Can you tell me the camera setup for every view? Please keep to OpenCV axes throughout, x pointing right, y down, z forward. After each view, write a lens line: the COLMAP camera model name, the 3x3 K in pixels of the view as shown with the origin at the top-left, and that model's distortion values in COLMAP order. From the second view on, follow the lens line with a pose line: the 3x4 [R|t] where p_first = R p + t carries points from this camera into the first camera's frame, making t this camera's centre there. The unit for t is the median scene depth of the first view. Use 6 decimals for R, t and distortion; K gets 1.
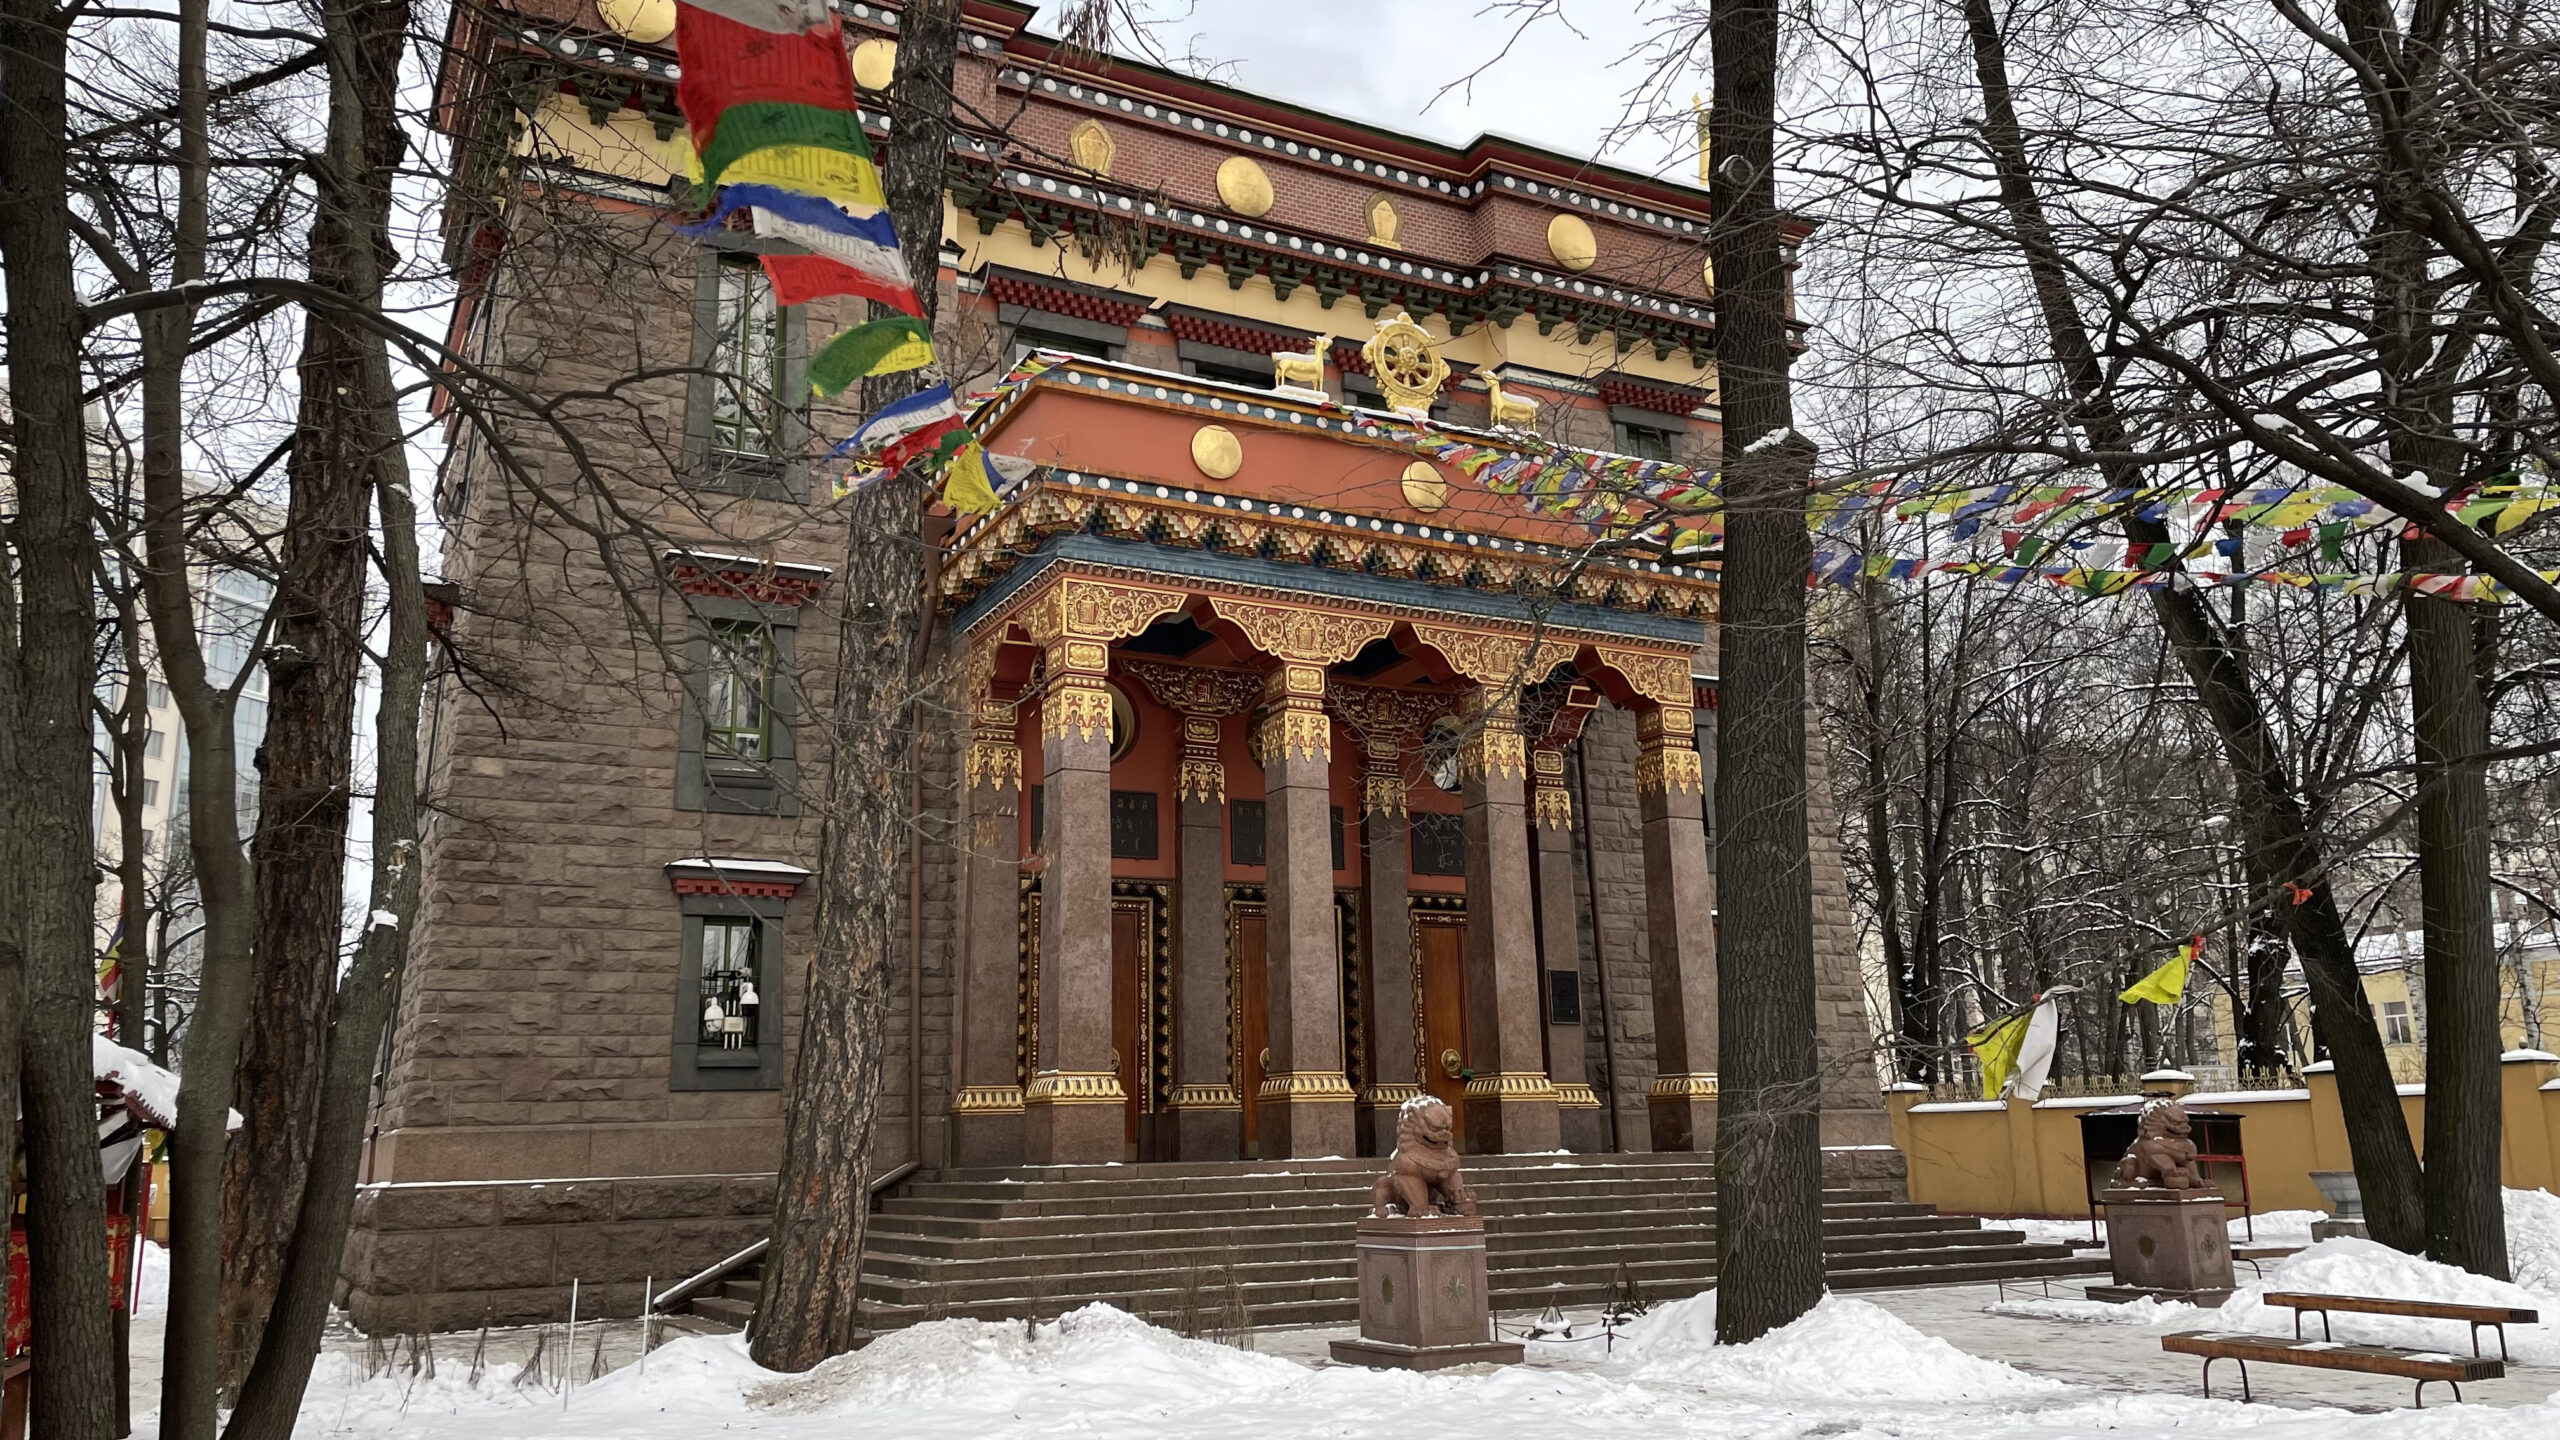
lens RADIAL K [[1920.1, 0, 1288.0], [0, 1920.1, 686.3], [0, 0, 1]] dist [0.063537, -0.052489]
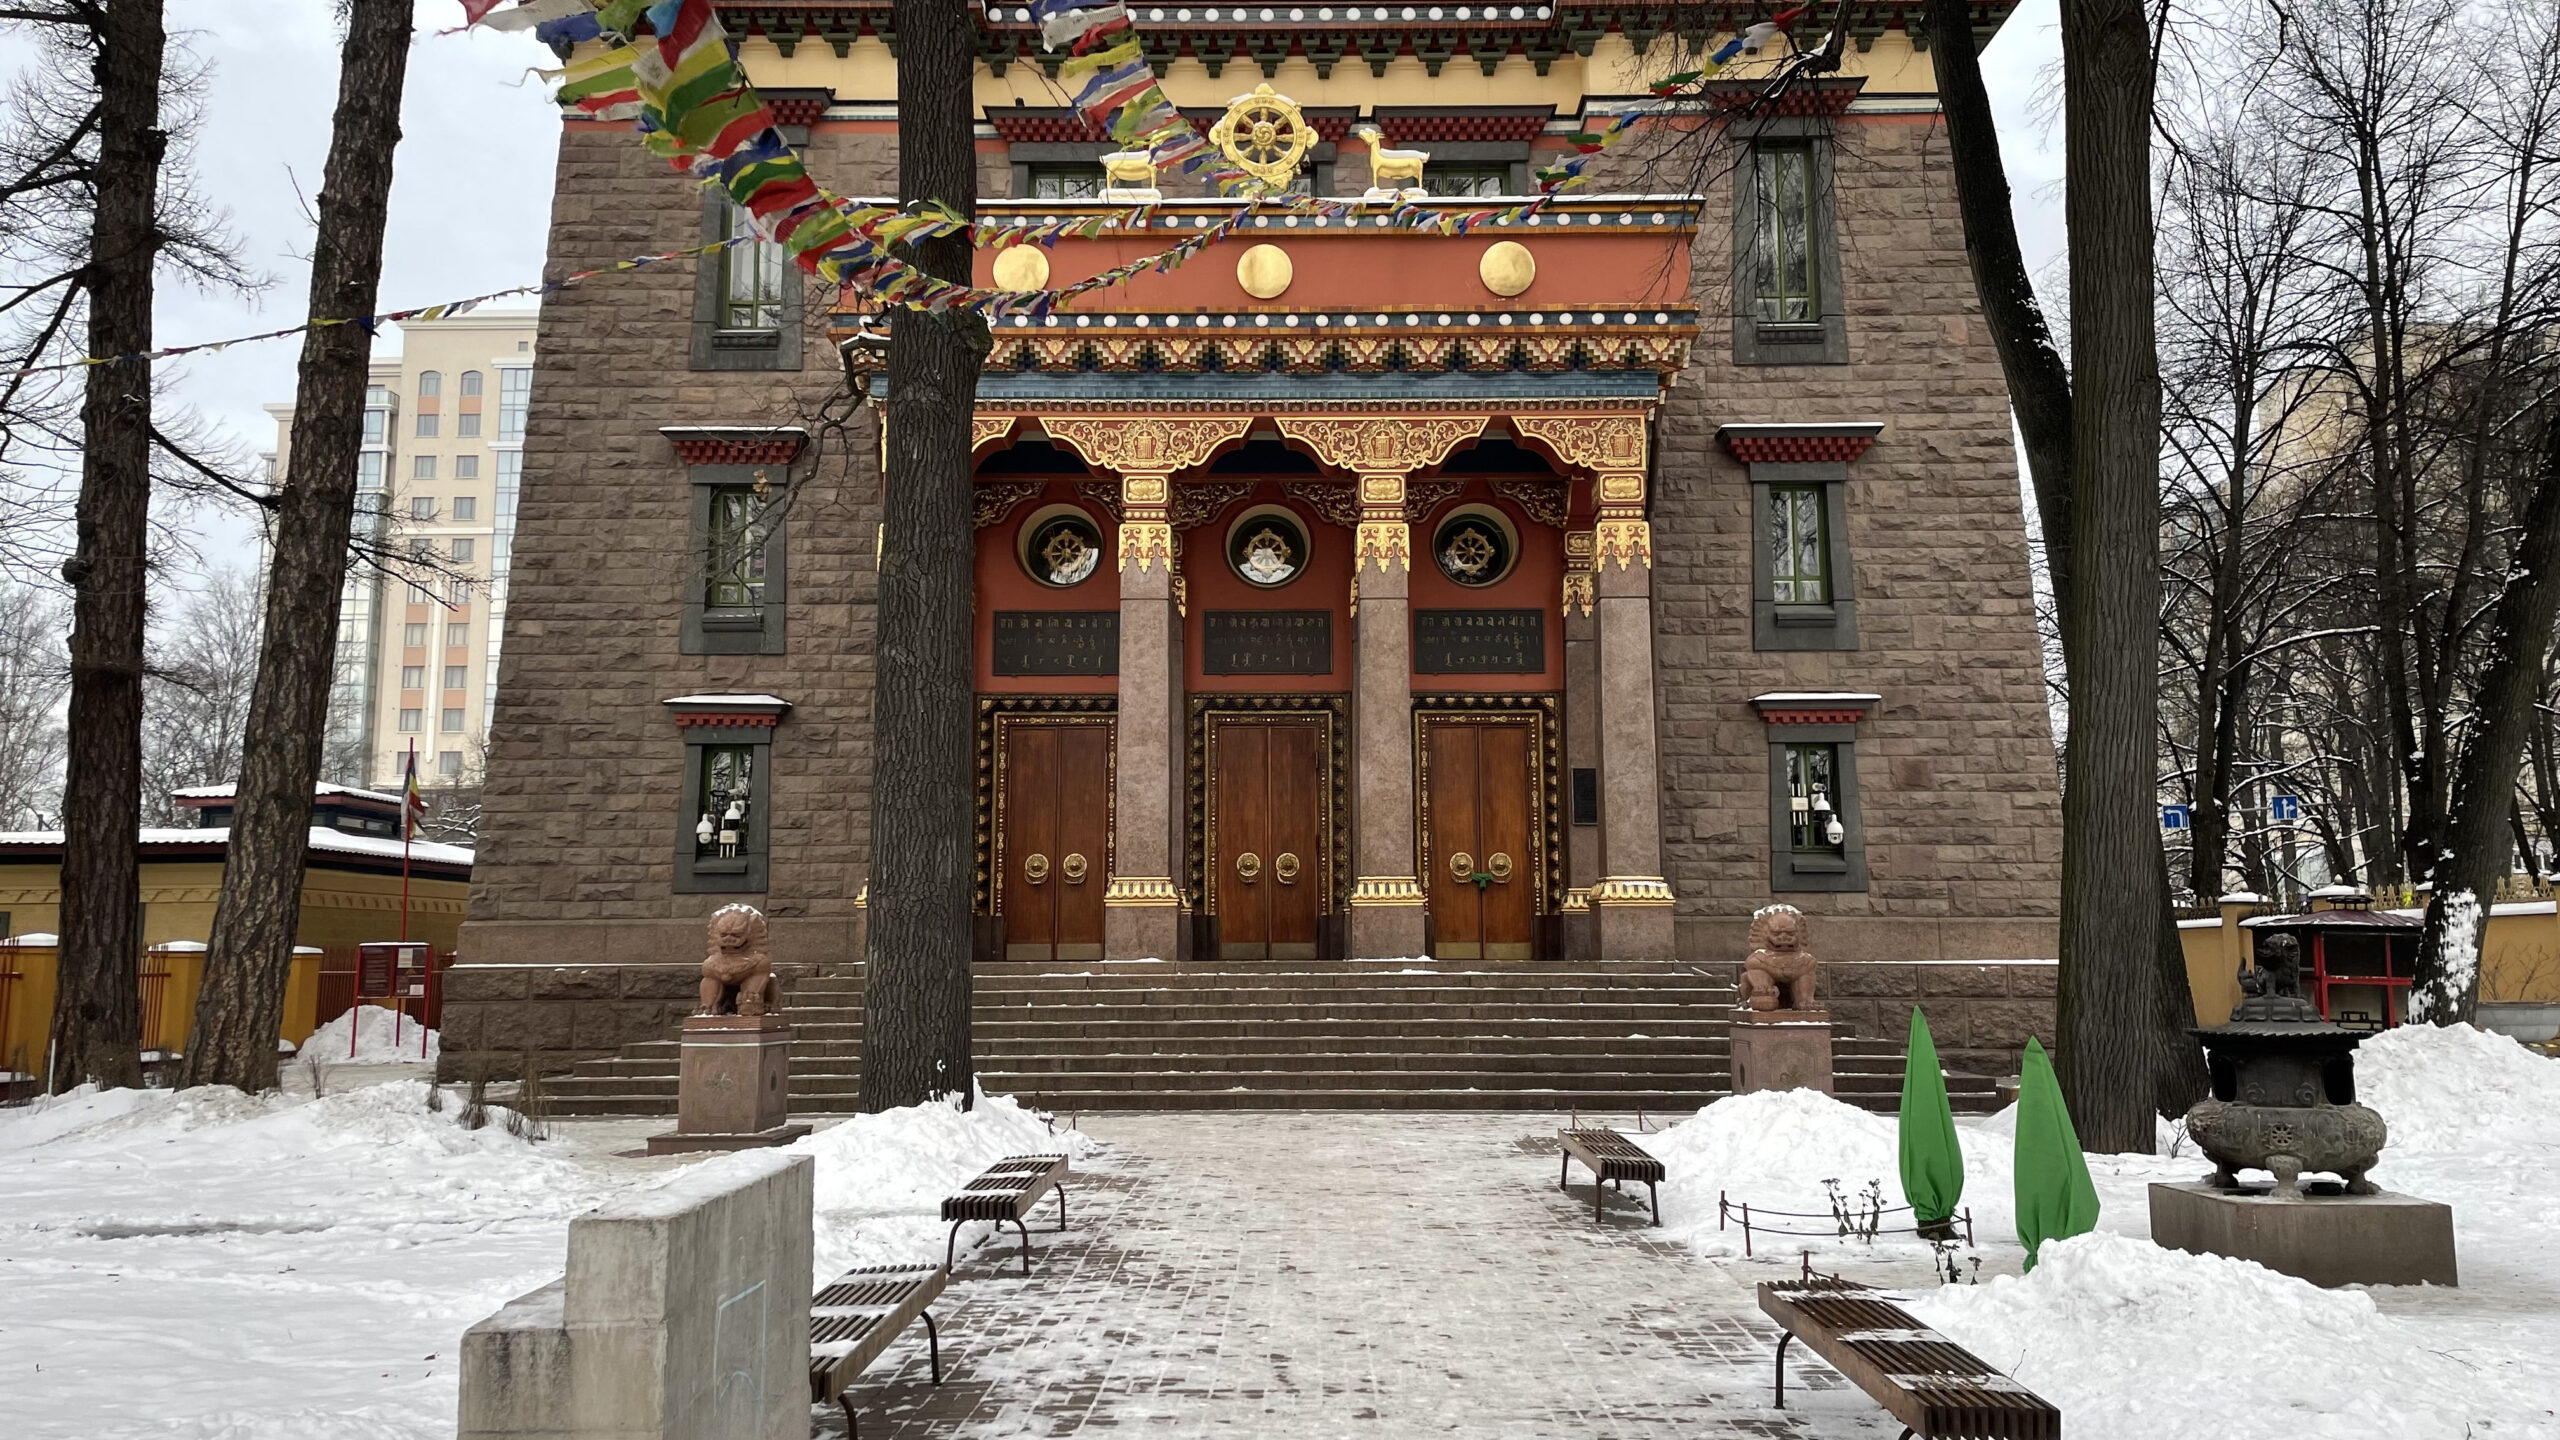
lens RADIAL K [[1925.2, 0, 1282.0], [0, 1925.2, 702.3], [0, 0, 1]] dist [0.091287, -0.094219]
pose [[0.877084, -0.044133, -0.478306, 0.548926], [0.096349, 0.991697, 0.085175, 0.027852], [0.470575, -0.120790, 0.874053, 0.149642]]
